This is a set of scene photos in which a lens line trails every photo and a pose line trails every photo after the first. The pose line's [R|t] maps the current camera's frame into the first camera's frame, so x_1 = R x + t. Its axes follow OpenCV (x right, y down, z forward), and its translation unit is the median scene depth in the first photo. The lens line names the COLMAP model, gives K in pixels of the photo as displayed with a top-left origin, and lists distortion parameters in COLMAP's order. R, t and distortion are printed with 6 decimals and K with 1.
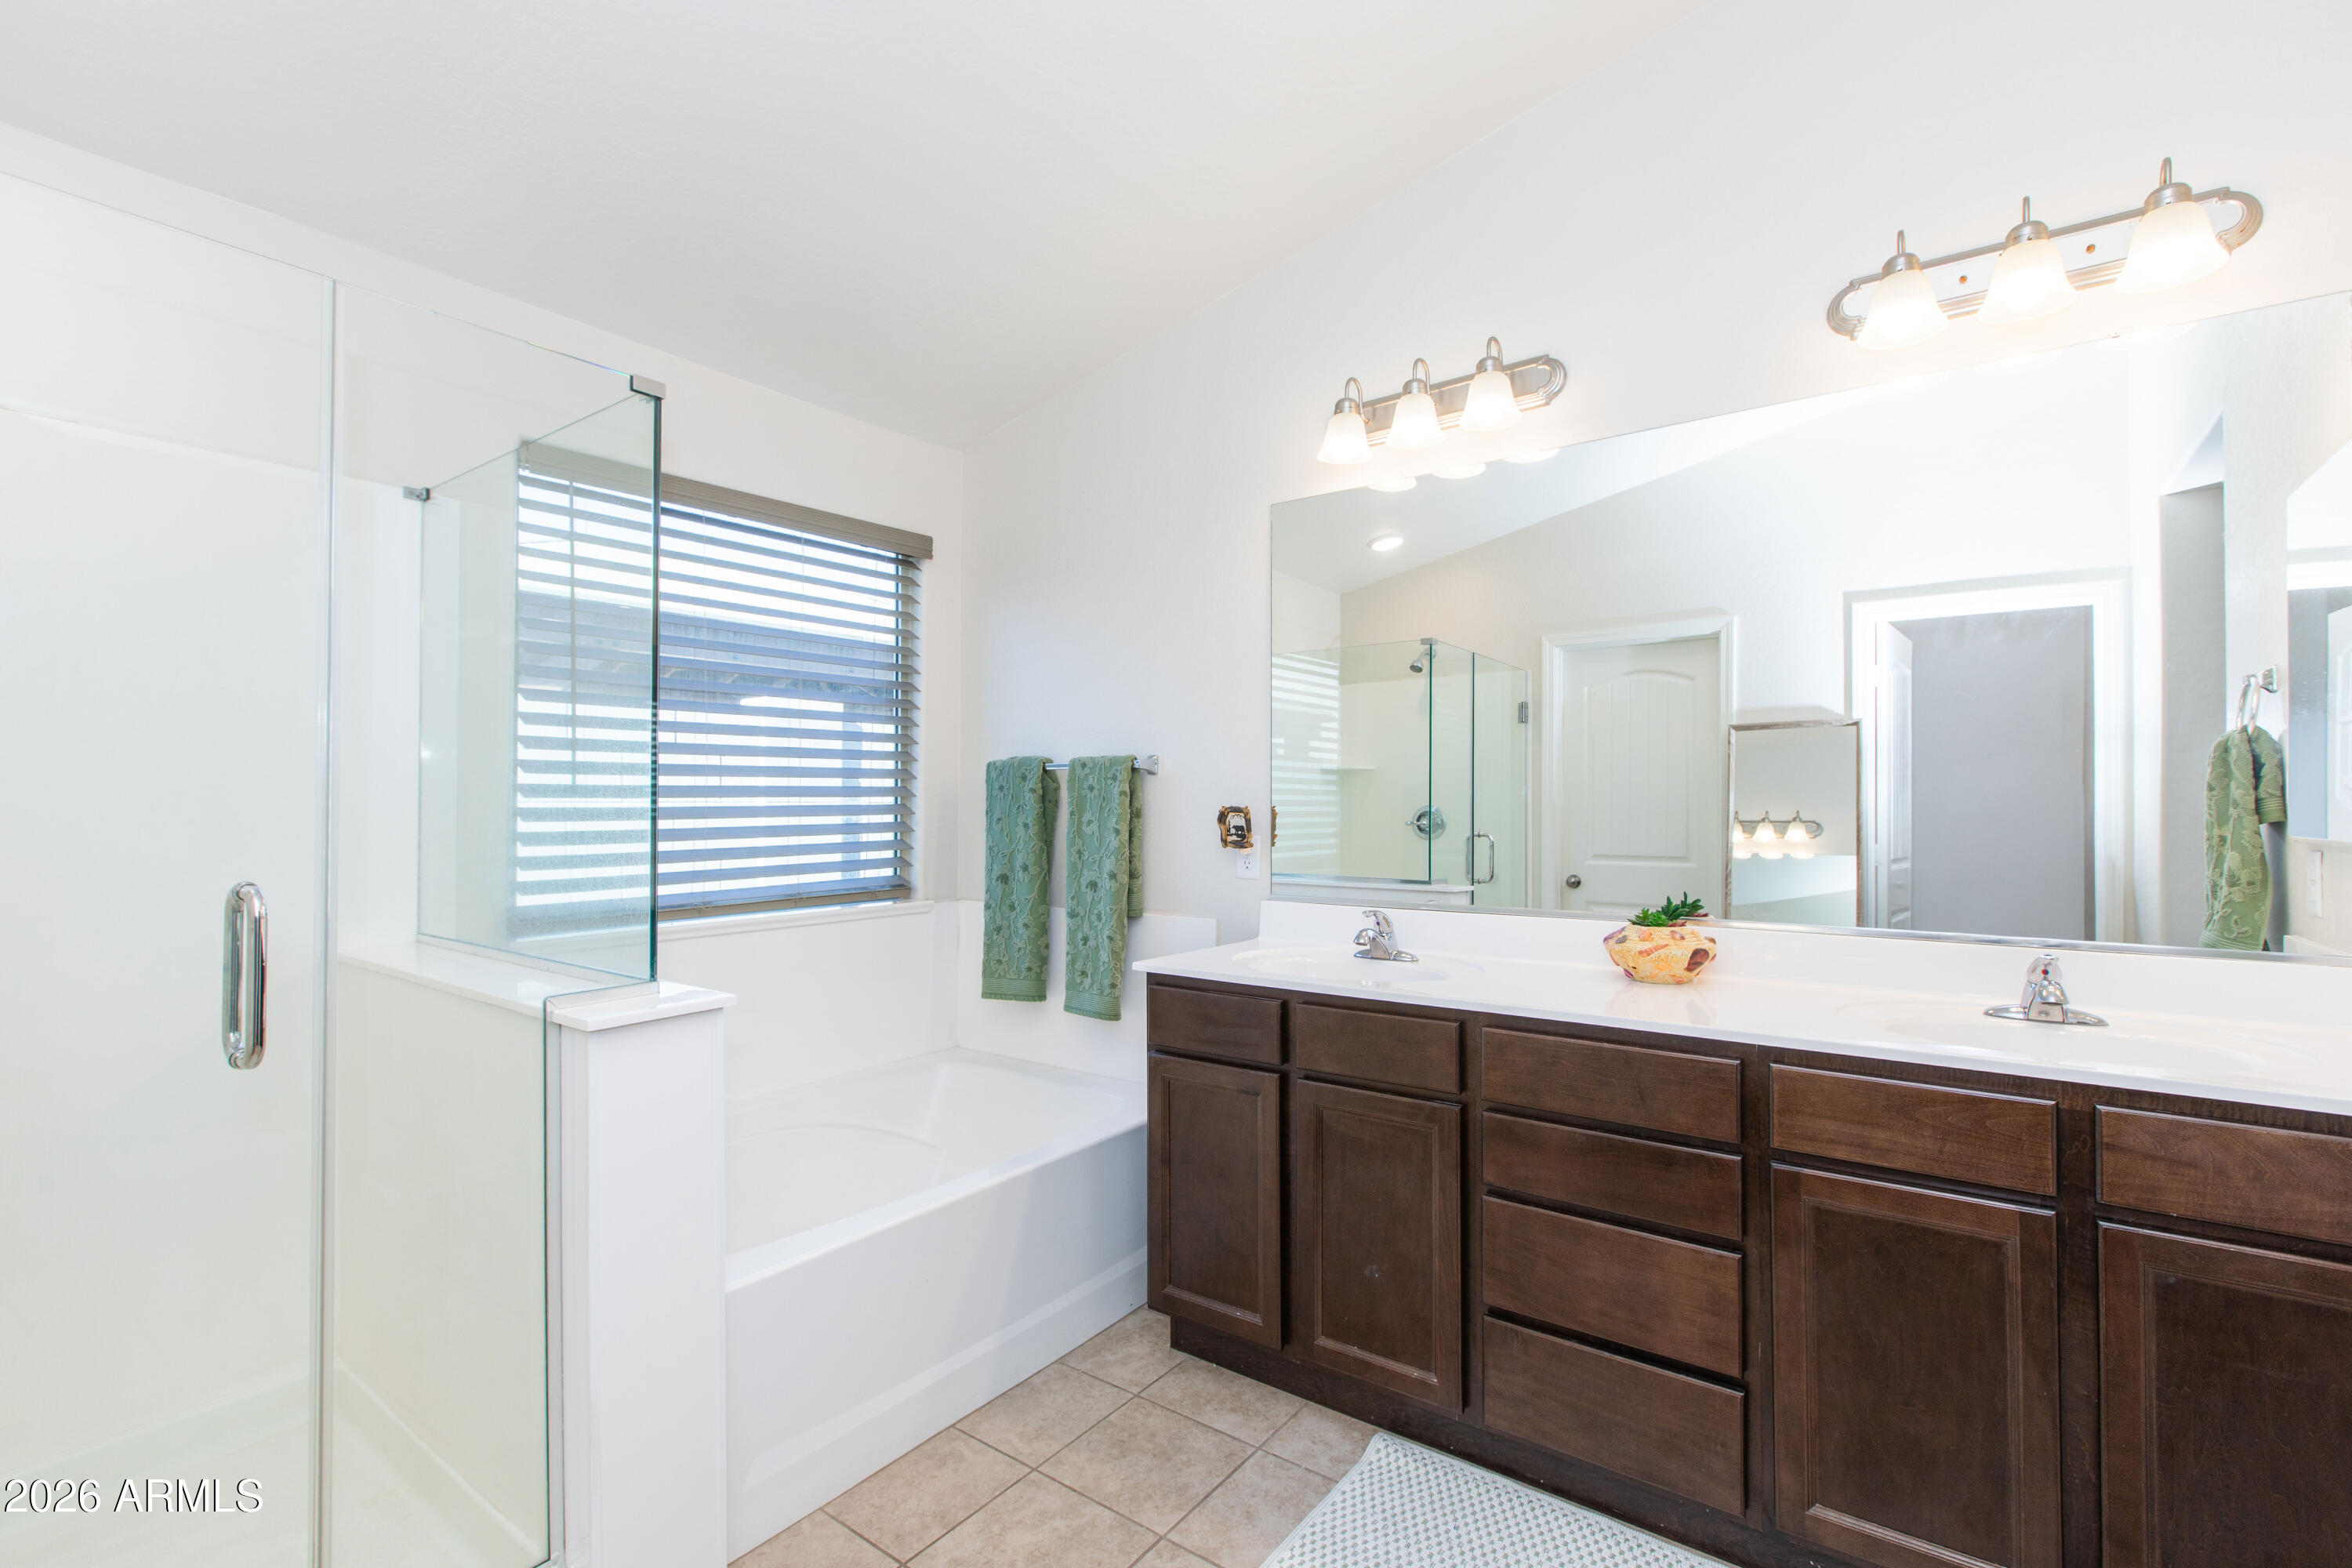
lens RADIAL K [[1043.8, 0, 1175.5], [0, 1043.8, 778.4], [0, 0, 1]] dist [-0.000749, -0.000043]
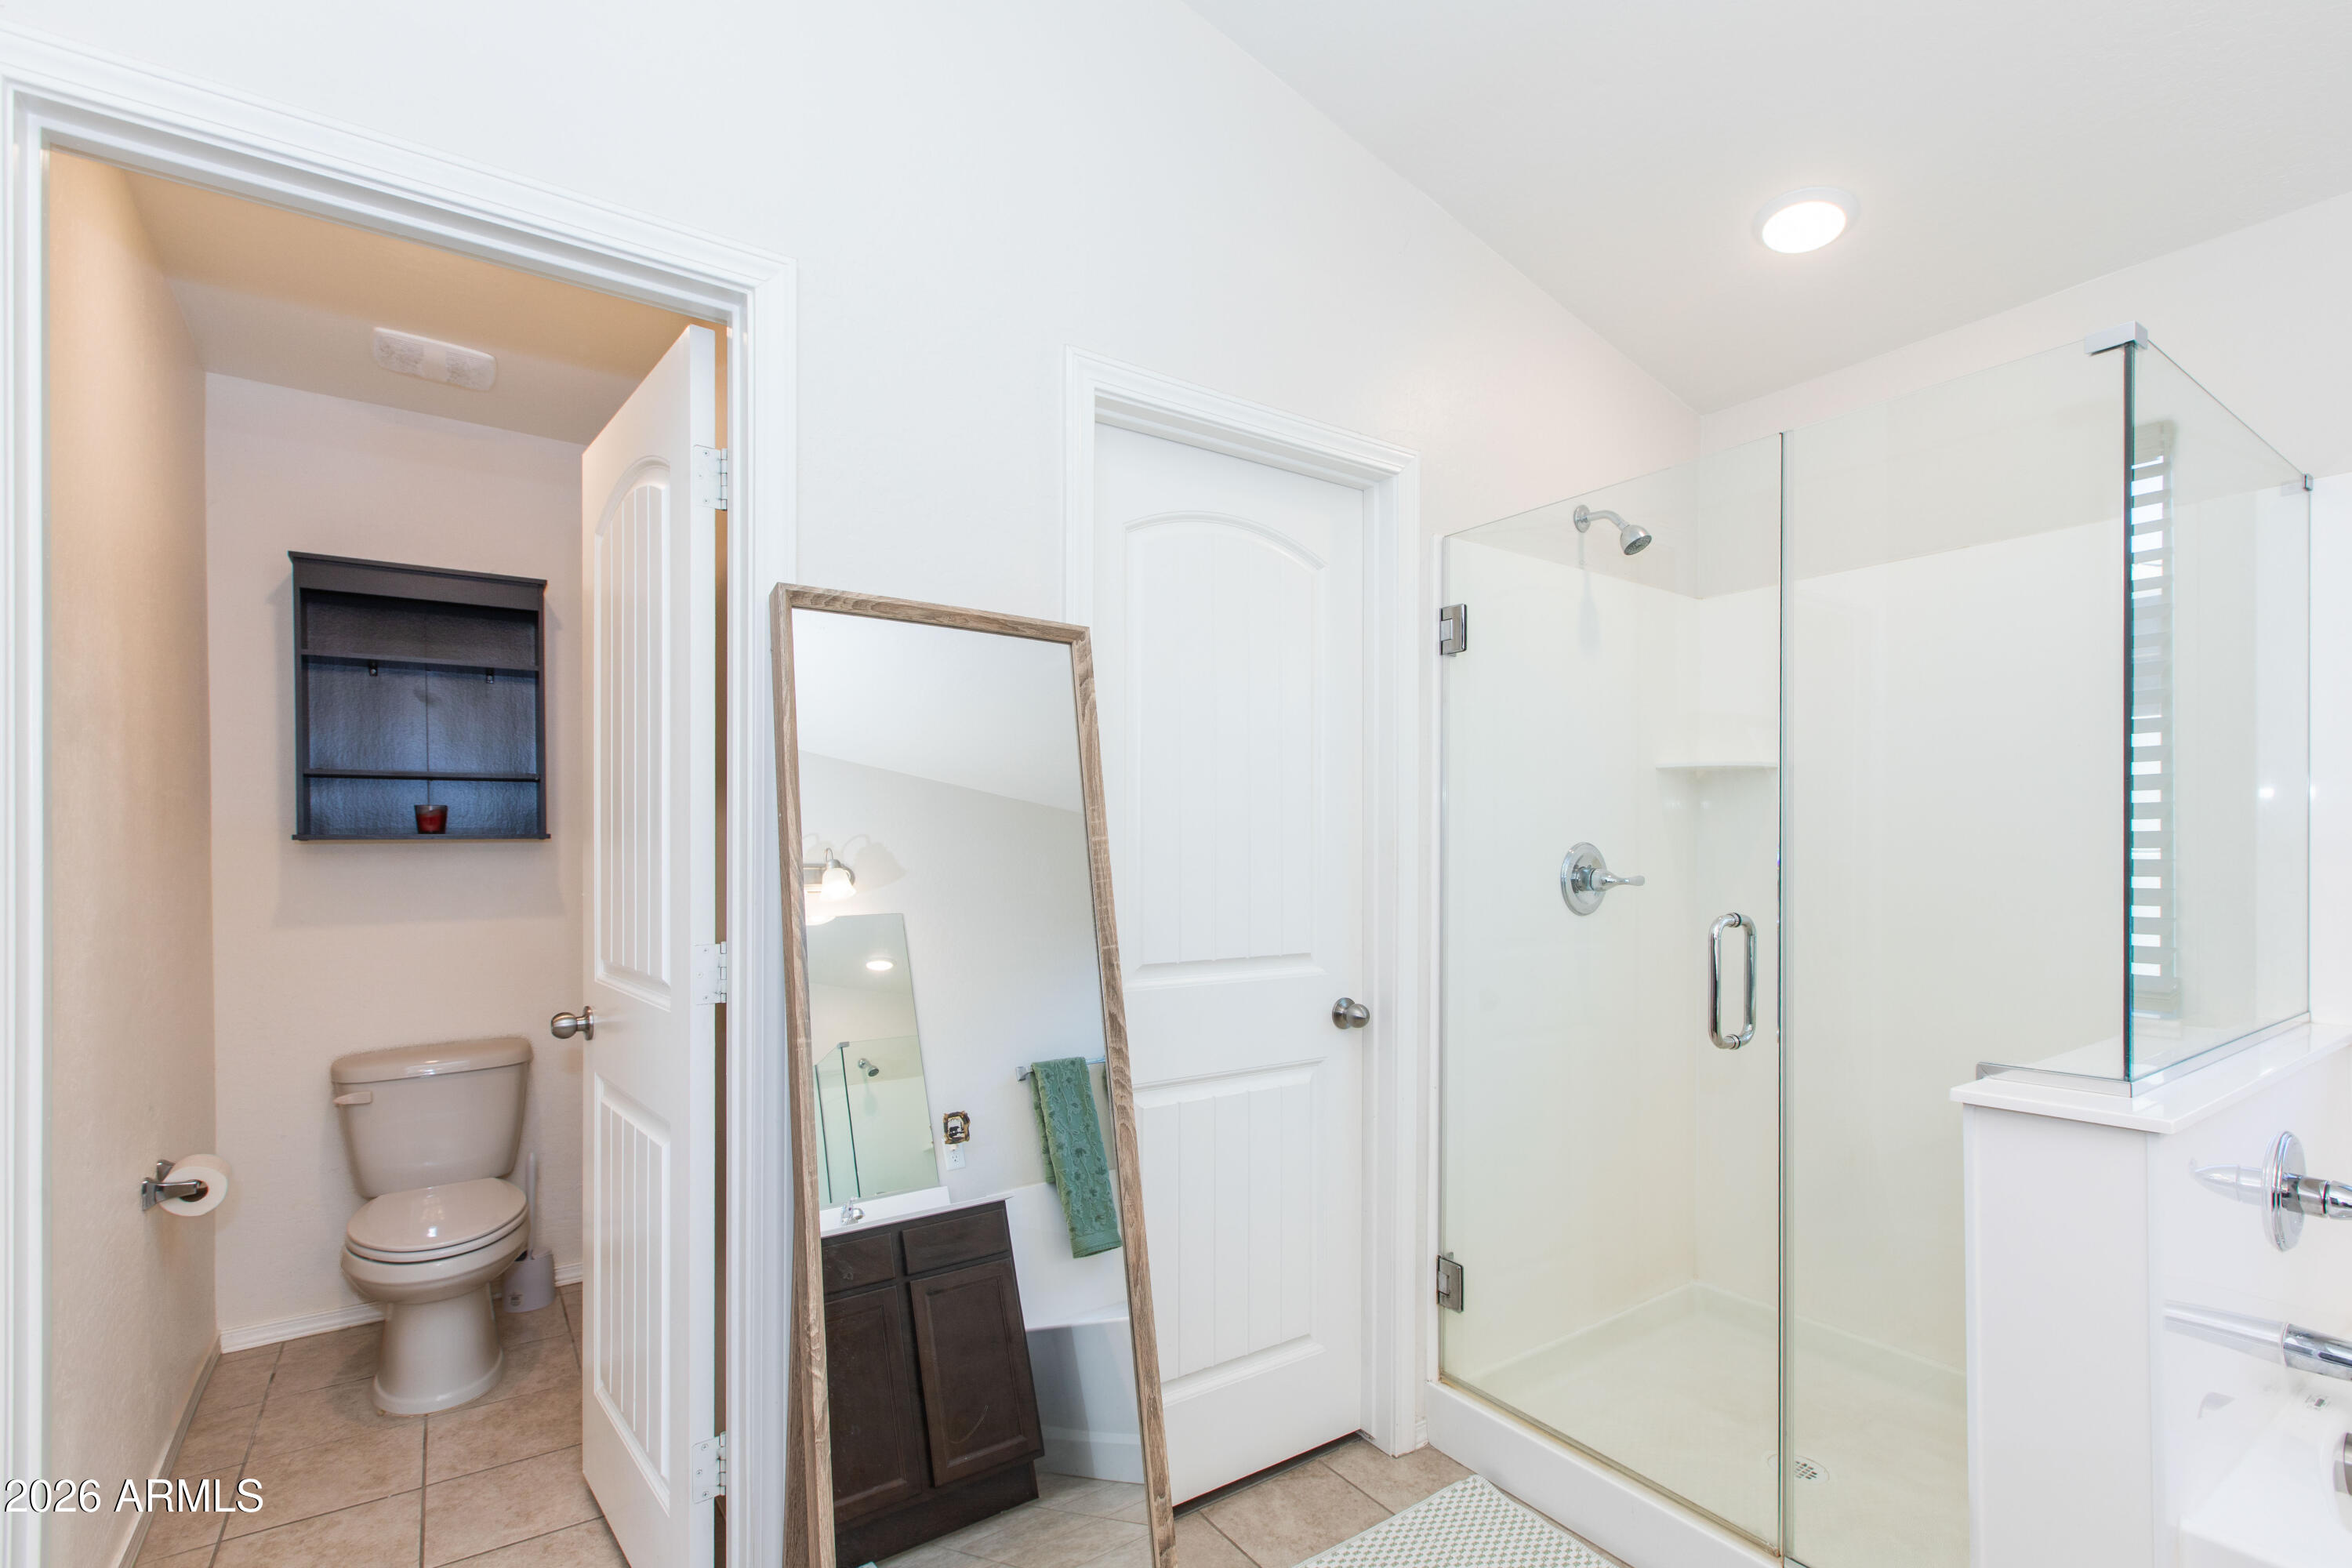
lens RADIAL K [[1092.3, 0, 1179.8], [0, 1092.3, 844.9], [0, 0, 1]] dist [-0.000891, -0.000110]
pose [[-0.334927, -0.002669, -0.942240, 0.375689], [0.020053, 0.999749, -0.009960, 0.005295], [0.942031, -0.022230, -0.334790, 0.438195]]
